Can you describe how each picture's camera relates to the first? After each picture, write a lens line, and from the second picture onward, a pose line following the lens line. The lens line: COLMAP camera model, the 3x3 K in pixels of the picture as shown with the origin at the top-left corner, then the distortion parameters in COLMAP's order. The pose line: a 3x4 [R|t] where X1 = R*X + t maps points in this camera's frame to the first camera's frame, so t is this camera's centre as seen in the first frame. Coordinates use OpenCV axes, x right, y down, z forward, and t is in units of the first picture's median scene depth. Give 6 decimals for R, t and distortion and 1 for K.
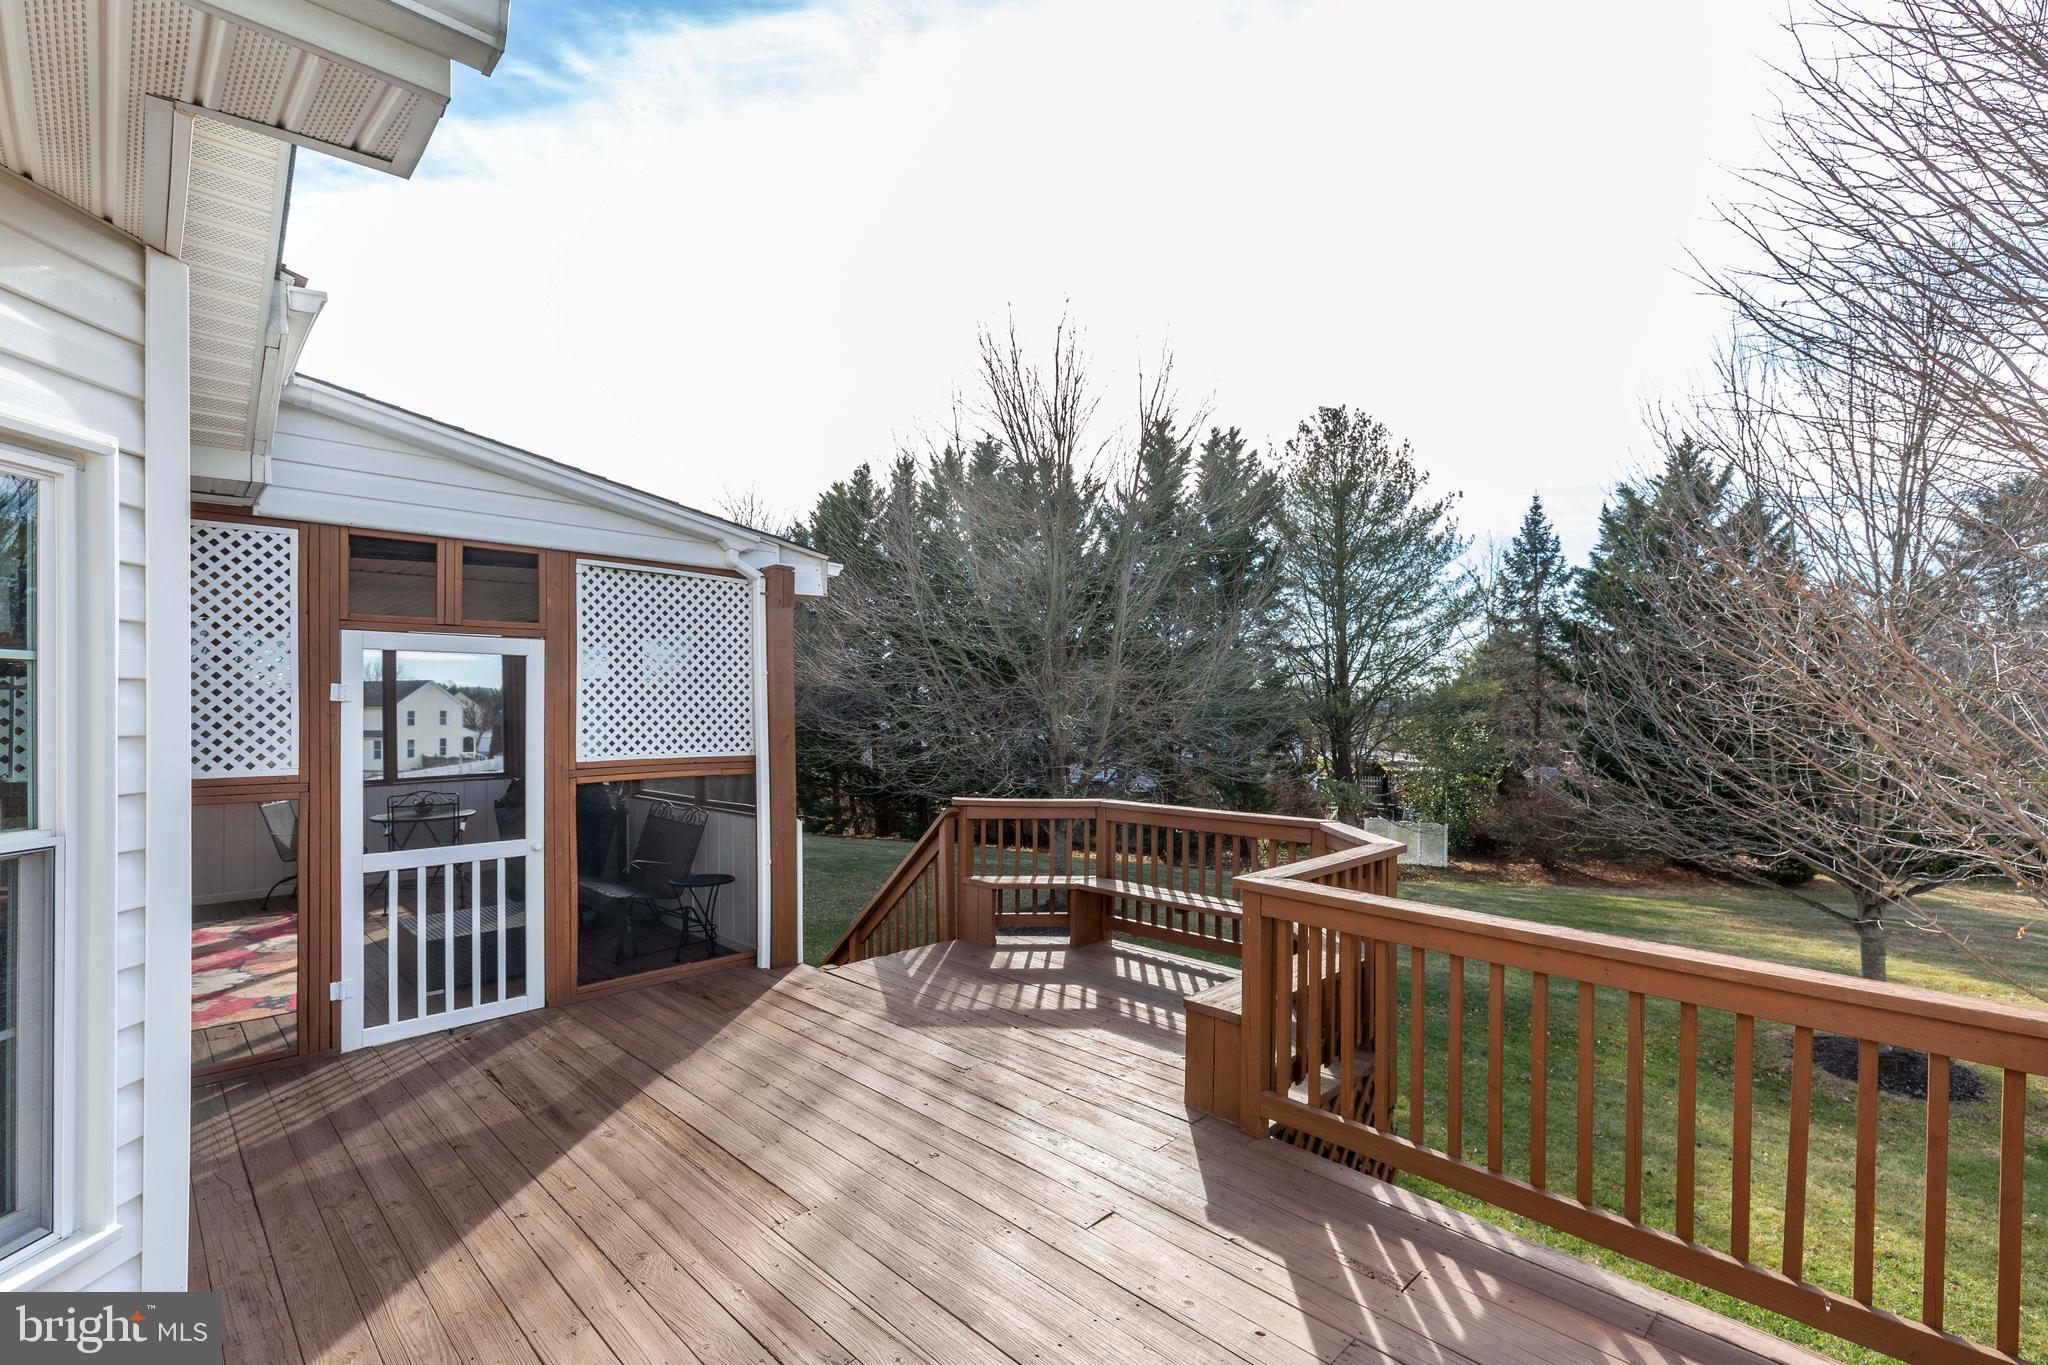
lens RADIAL K [[922.4, 0, 1015.0], [0, 922.4, 699.3], [0, 0, 1]] dist [0.001446, 0.000662]
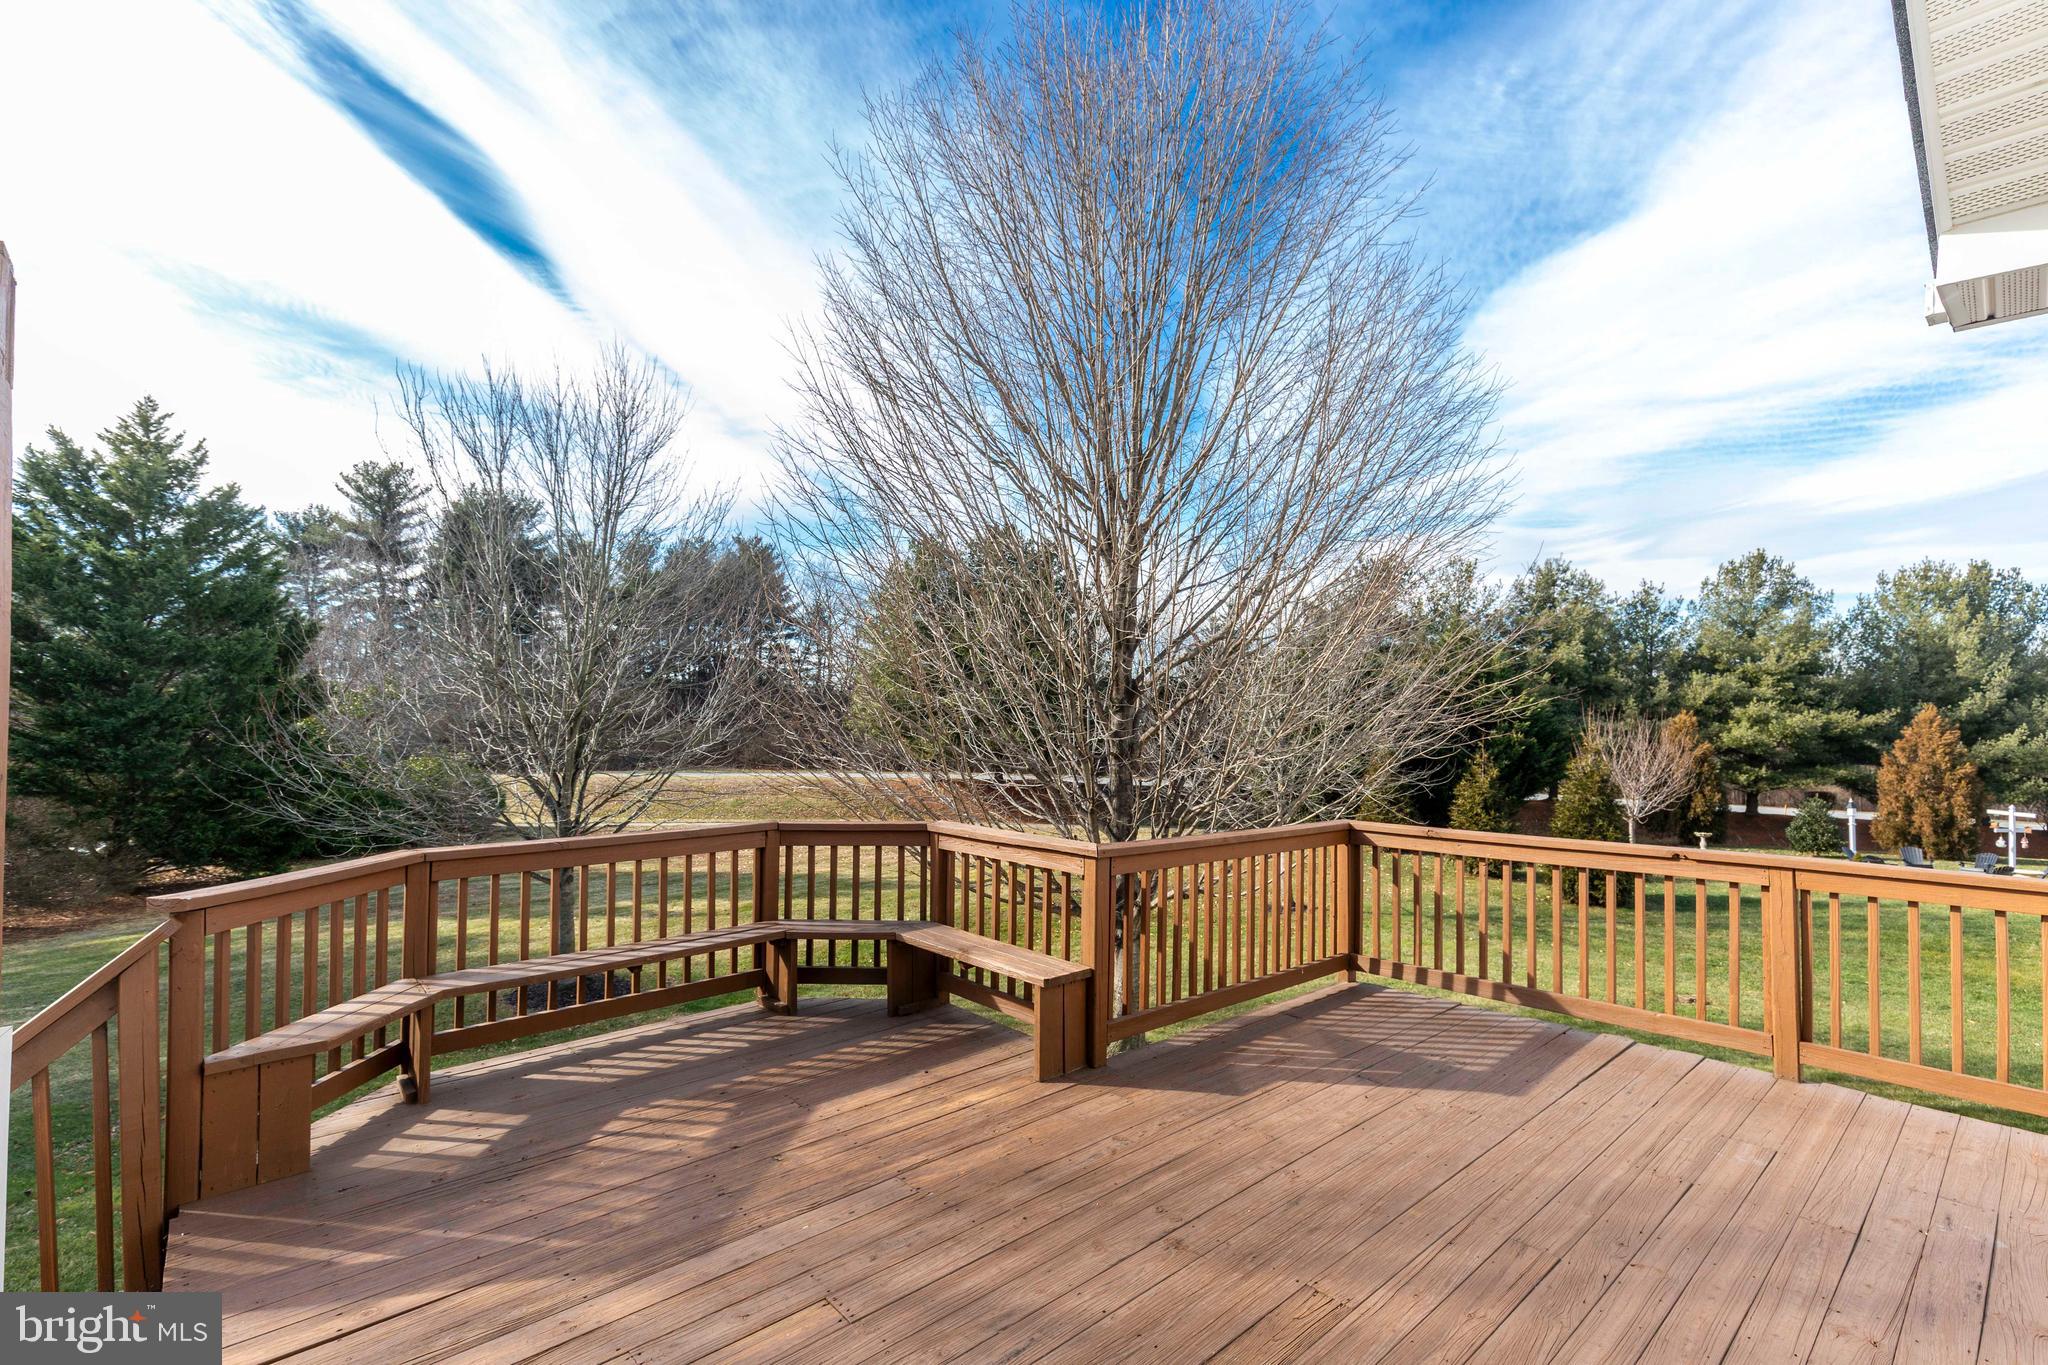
lens RADIAL K [[922.4, 0, 1015.0], [0, 922.4, 699.3], [0, 0, 1]] dist [0.001446, 0.000662]
pose [[0.048599, 0.010340, 0.998765, -0.574278], [-0.014596, 0.999847, -0.009641, 0.003977], [-0.998712, -0.014110, 0.048743, 0.635045]]
